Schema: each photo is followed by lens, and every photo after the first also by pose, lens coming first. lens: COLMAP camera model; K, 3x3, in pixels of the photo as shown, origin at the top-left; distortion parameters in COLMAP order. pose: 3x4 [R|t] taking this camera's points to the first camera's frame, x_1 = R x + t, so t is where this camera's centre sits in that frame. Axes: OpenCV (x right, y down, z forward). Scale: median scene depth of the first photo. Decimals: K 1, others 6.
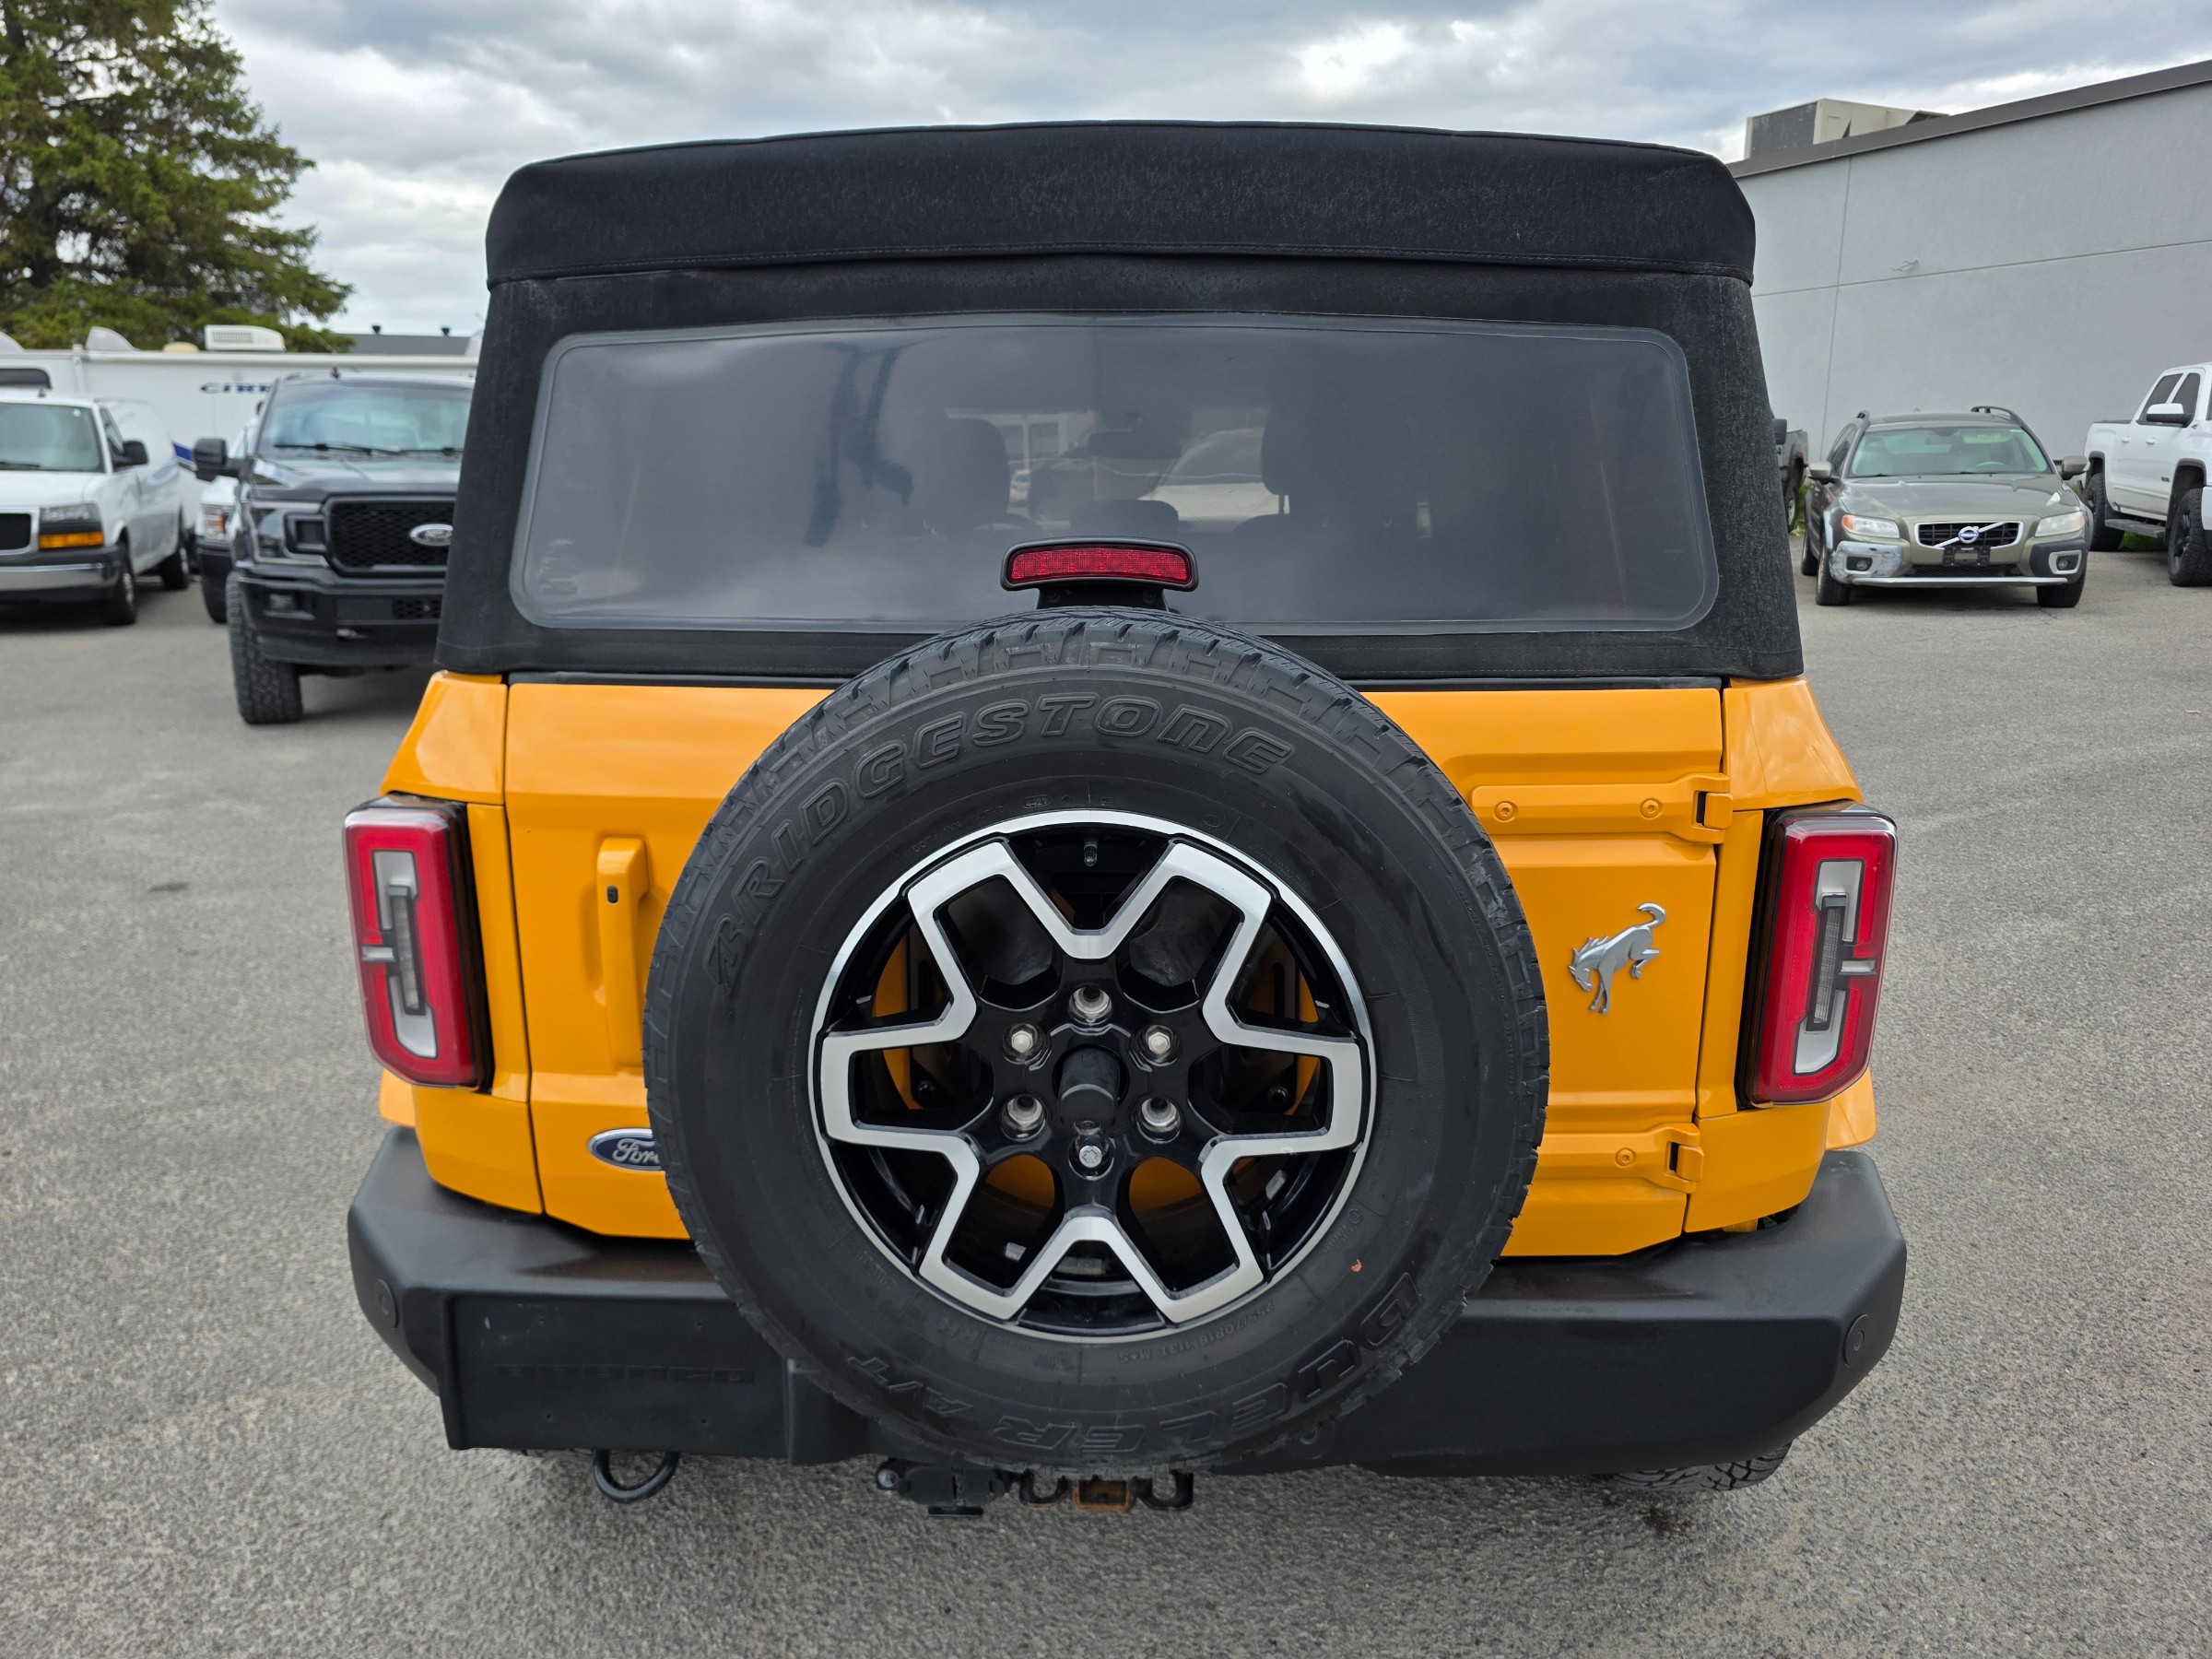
lens RADIAL K [[1521.0, 0, 1110.2], [0, 1521.0, 850.7], [0, 0, 1]] dist [0.071446, -0.070225]
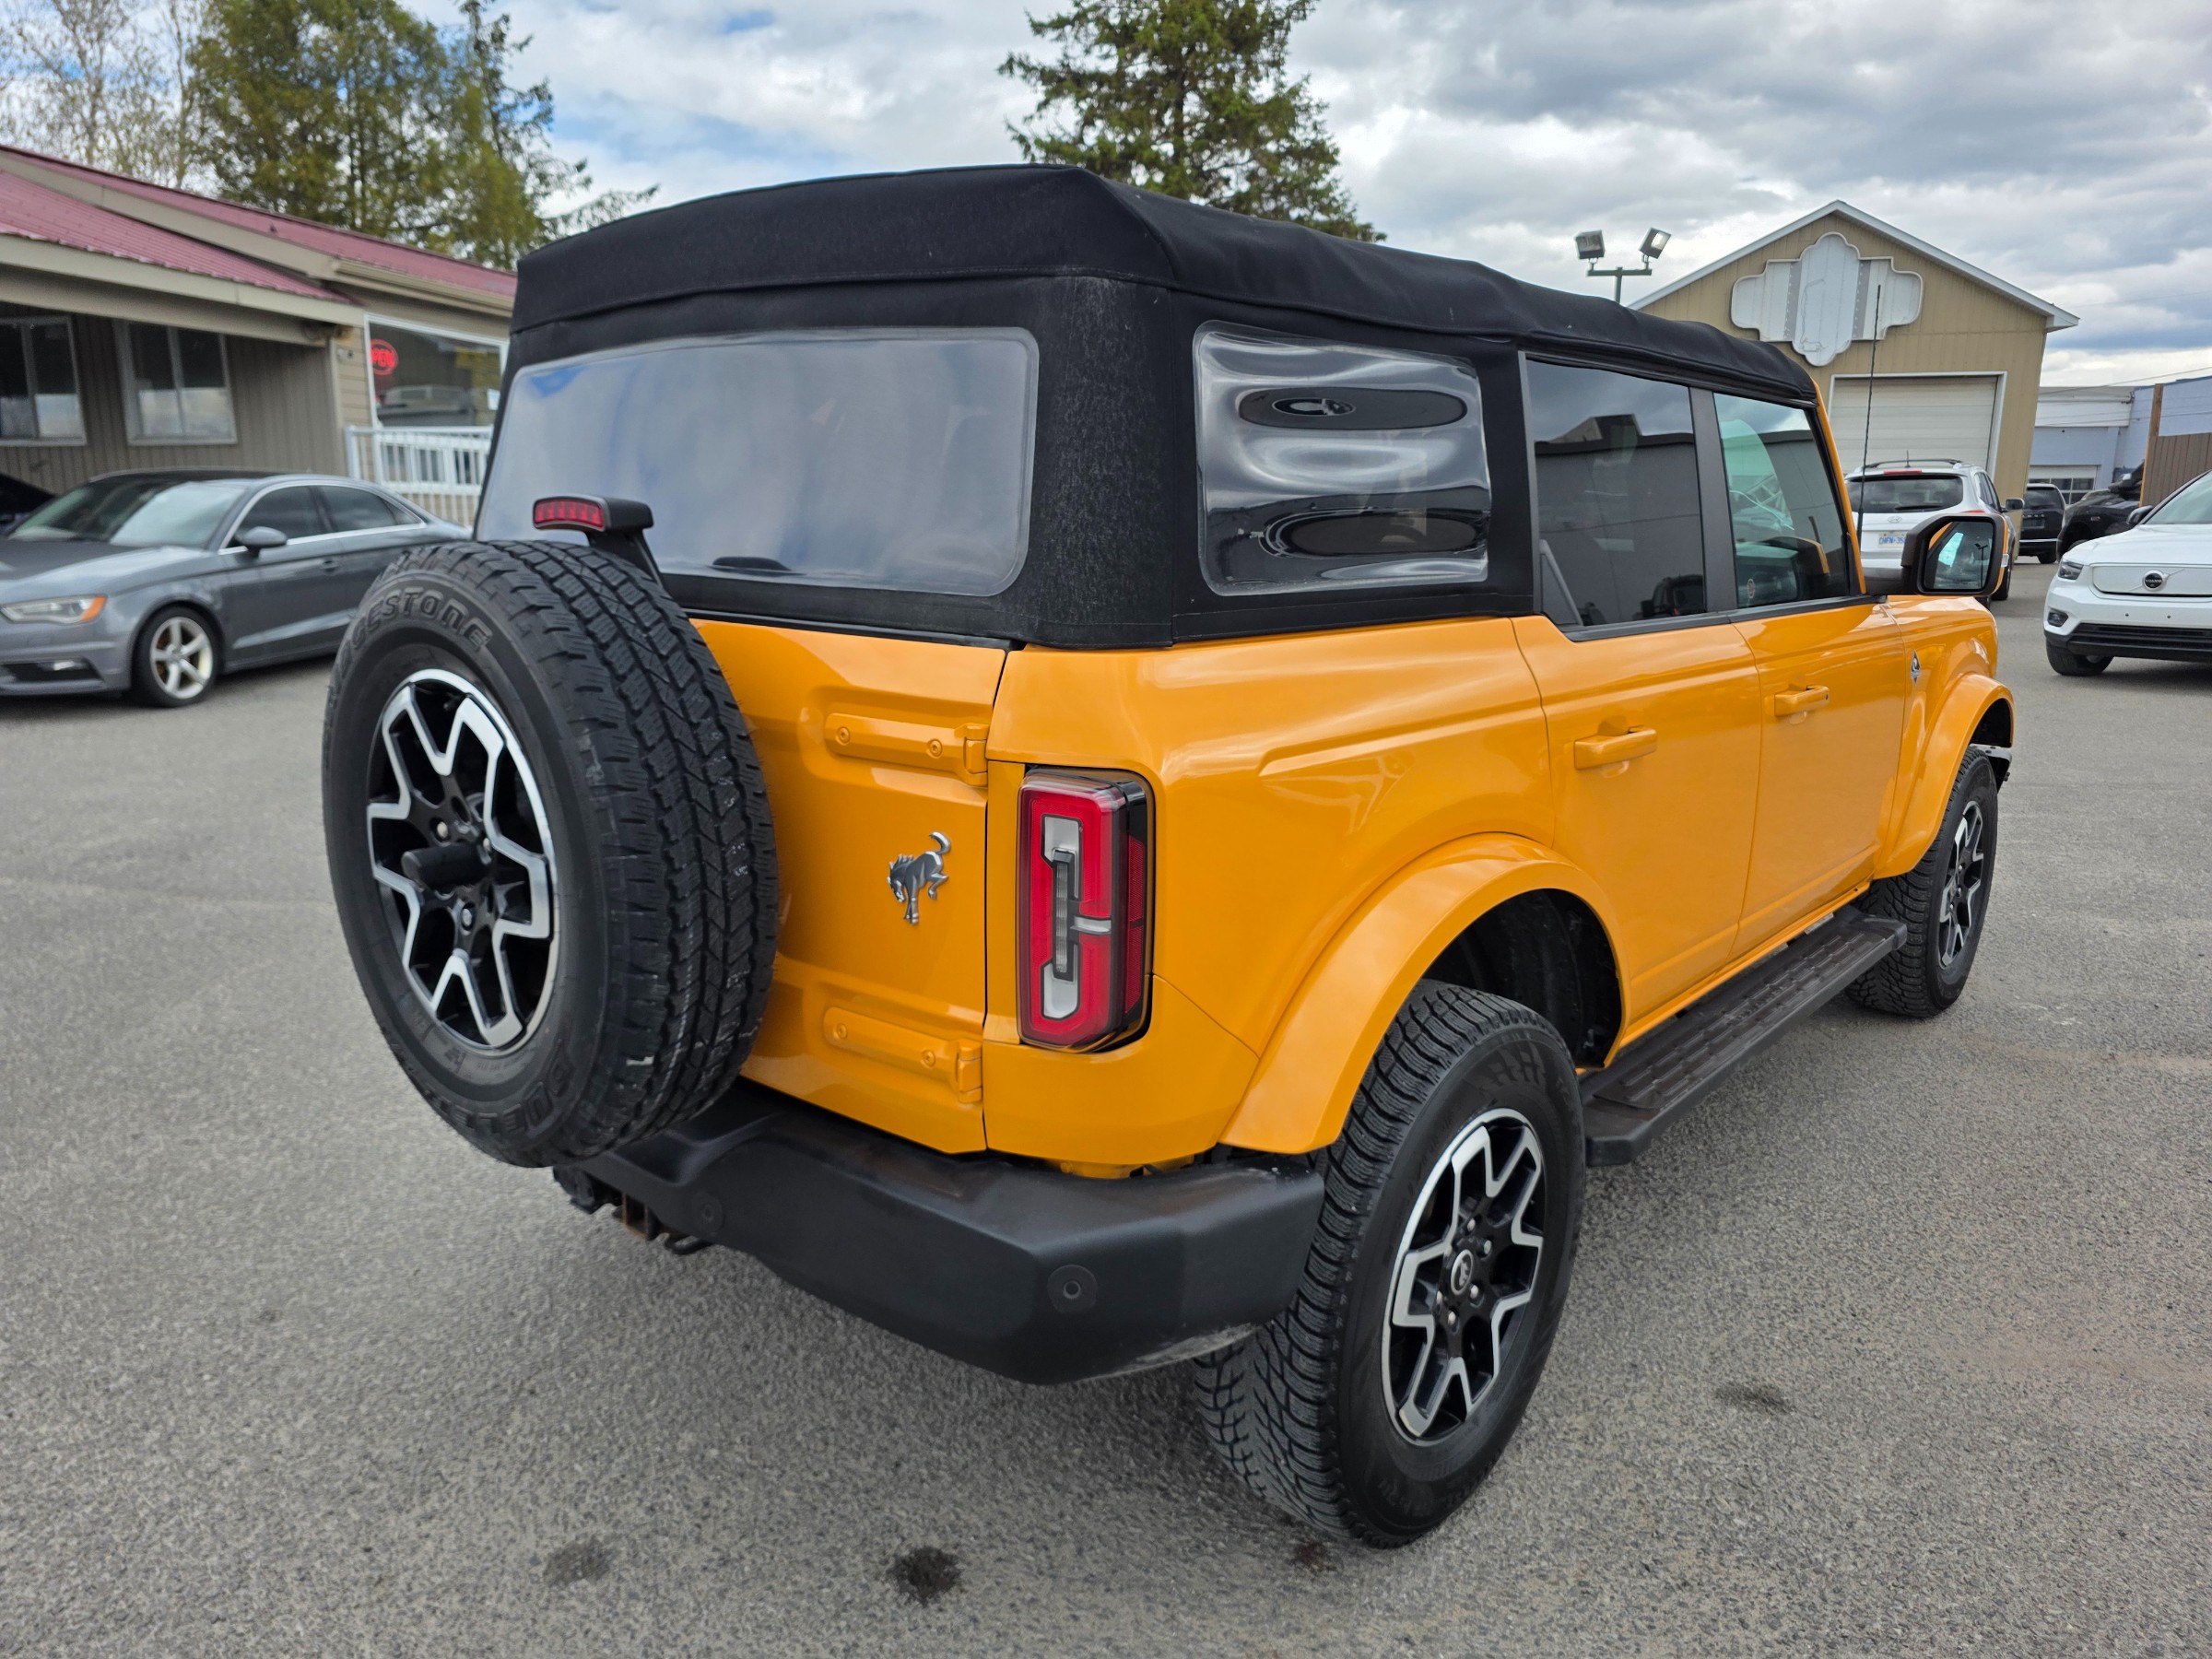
lens RADIAL K [[1521.0, 0, 1110.2], [0, 1521.0, 850.7], [0, 0, 1]] dist [0.071446, -0.070225]
pose [[0.758395, 0.158408, -0.632252, 1.012853], [-0.172545, 0.984205, 0.039618, -0.017385], [0.628542, 0.079046, 0.773749, 0.181443]]
